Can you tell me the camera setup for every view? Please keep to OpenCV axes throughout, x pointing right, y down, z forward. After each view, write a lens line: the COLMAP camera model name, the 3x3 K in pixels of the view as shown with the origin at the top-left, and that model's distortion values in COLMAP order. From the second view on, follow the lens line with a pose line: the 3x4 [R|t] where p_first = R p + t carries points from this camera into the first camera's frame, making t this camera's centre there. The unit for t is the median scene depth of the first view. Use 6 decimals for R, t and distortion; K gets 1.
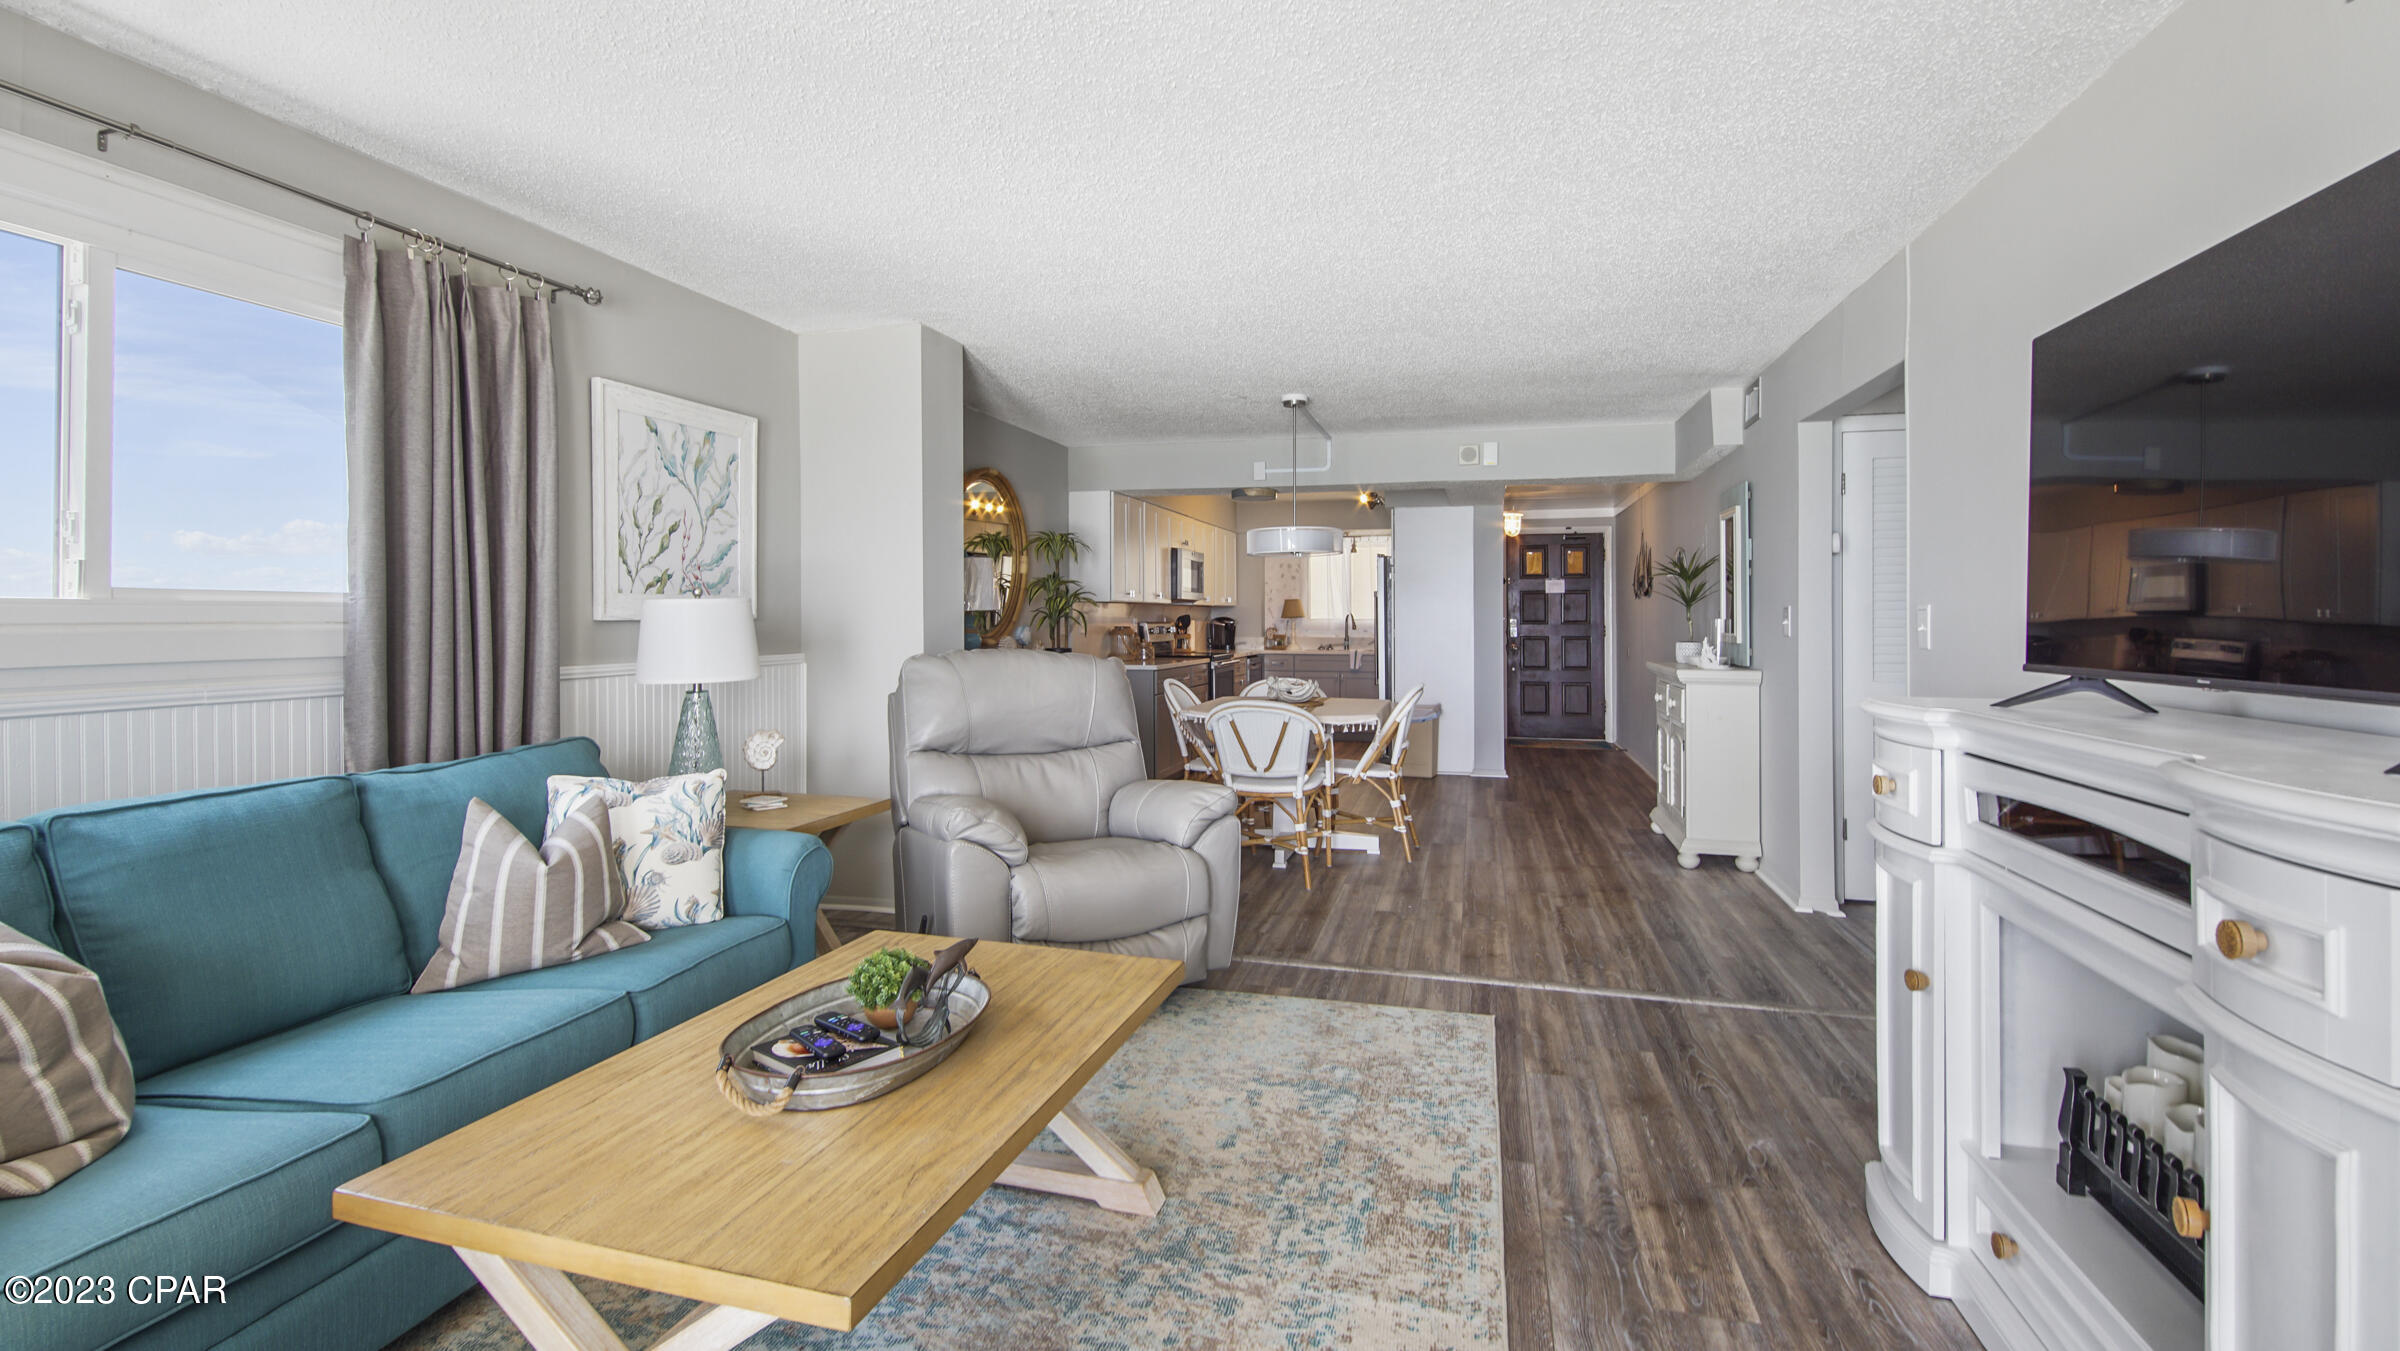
lens RADIAL K [[1009.7, 0, 1195.5], [0, 1009.7, 619.5], [0, 0, 1]] dist [0.001261, -0.000479]
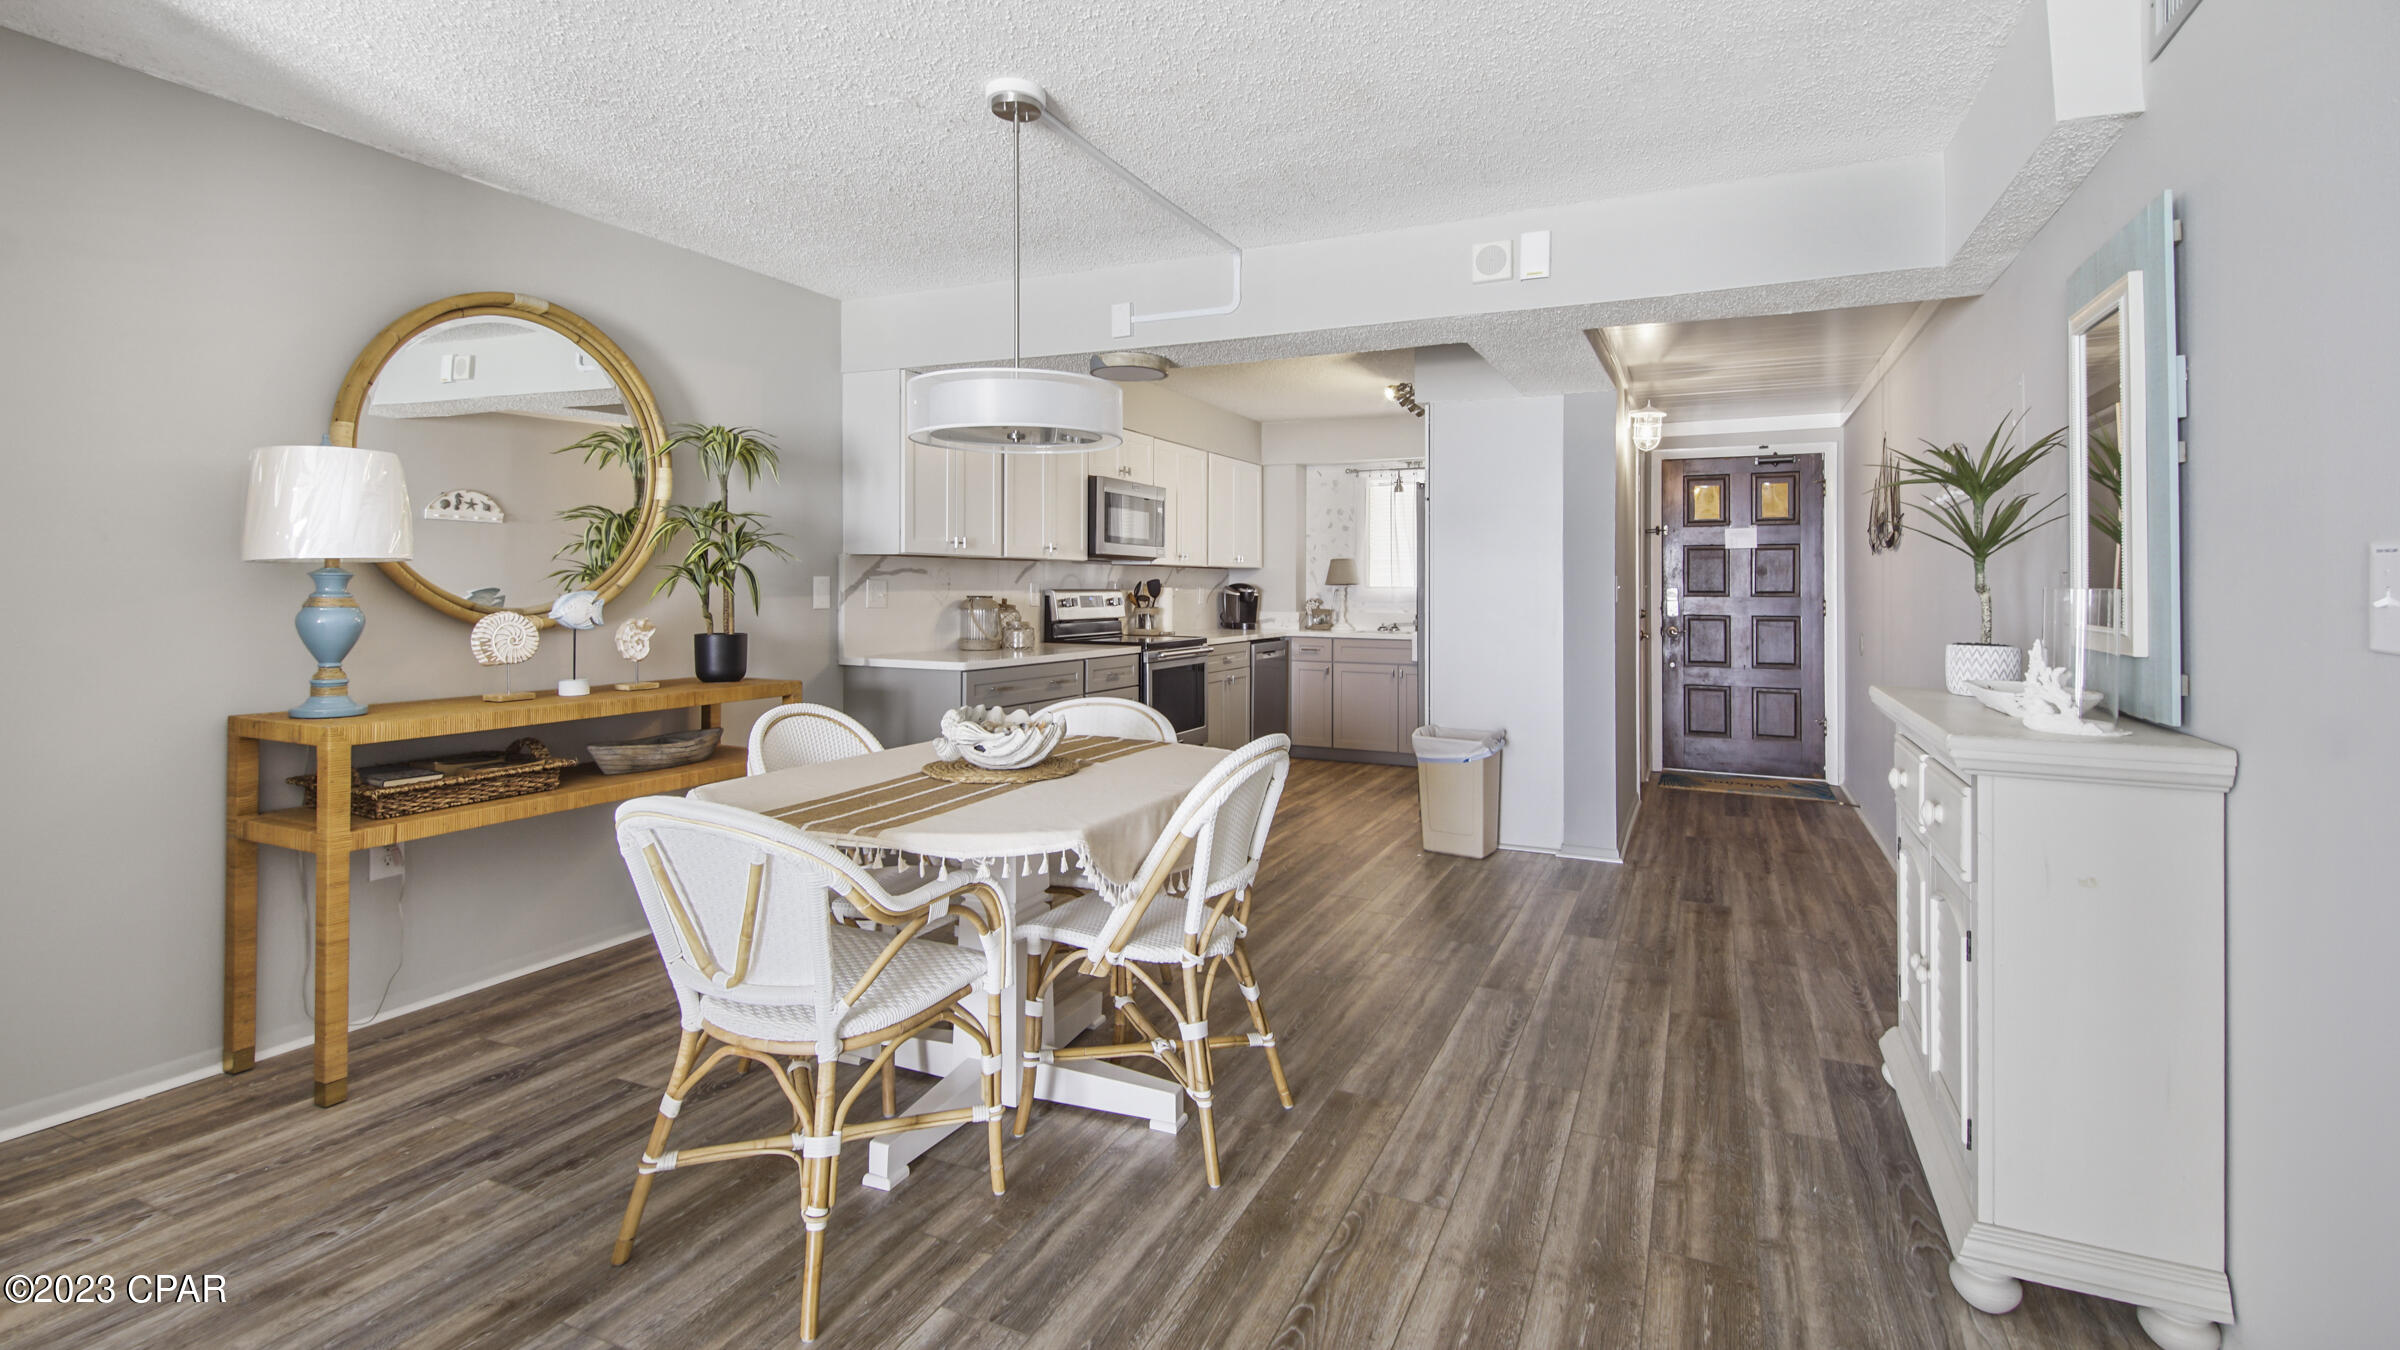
lens RADIAL K [[1009.7, 0, 1229.9], [0, 1009.7, 584.2], [0, 0, 1]] dist [0.001261, -0.000479]
pose [[0.984597, 0.005539, -0.174752, 0.149233], [-0.006202, 0.999976, -0.003245, 0.000823], [0.174729, 0.004279, 0.984607, 0.311554]]
